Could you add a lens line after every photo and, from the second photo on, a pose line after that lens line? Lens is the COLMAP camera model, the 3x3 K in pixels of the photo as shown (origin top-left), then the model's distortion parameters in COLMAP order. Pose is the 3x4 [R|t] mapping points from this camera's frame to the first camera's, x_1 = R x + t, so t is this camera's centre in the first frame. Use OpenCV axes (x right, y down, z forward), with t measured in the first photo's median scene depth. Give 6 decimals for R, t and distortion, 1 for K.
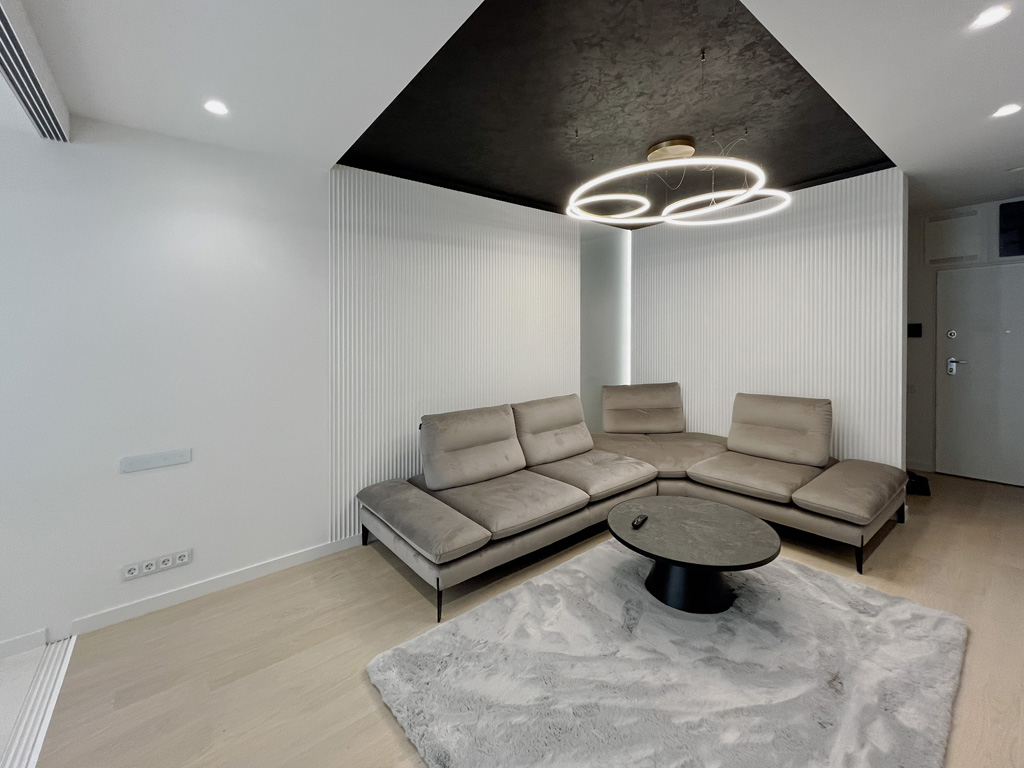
lens RADIAL K [[427.0, 0, 512.3], [0, 427.0, 382.9], [0, 0, 1]] dist [-0.000748, -0.000082]
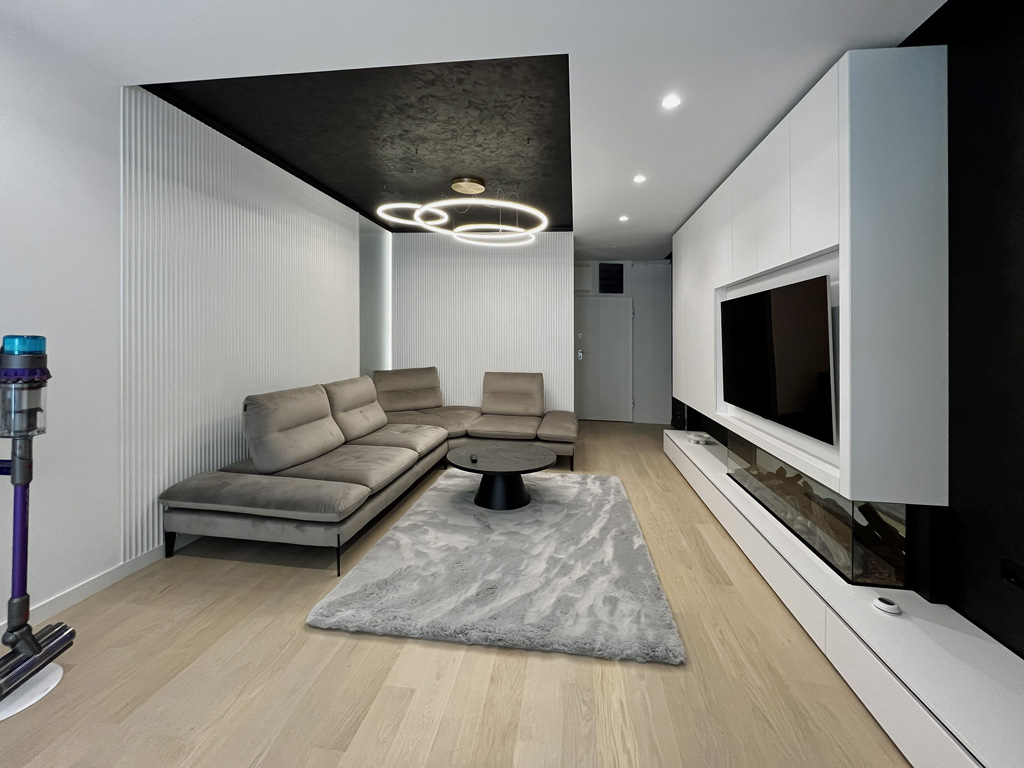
lens RADIAL K [[423.8, 0, 515.7], [0, 423.8, 389.6], [0, 0, 1]] dist [0.001075, 0.000075]
pose [[0.725603, -0.044252, 0.686689, -0.506591], [0.036457, 0.999001, 0.025856, 0.075015], [-0.687147, 0.006274, 0.726492, -0.070370]]
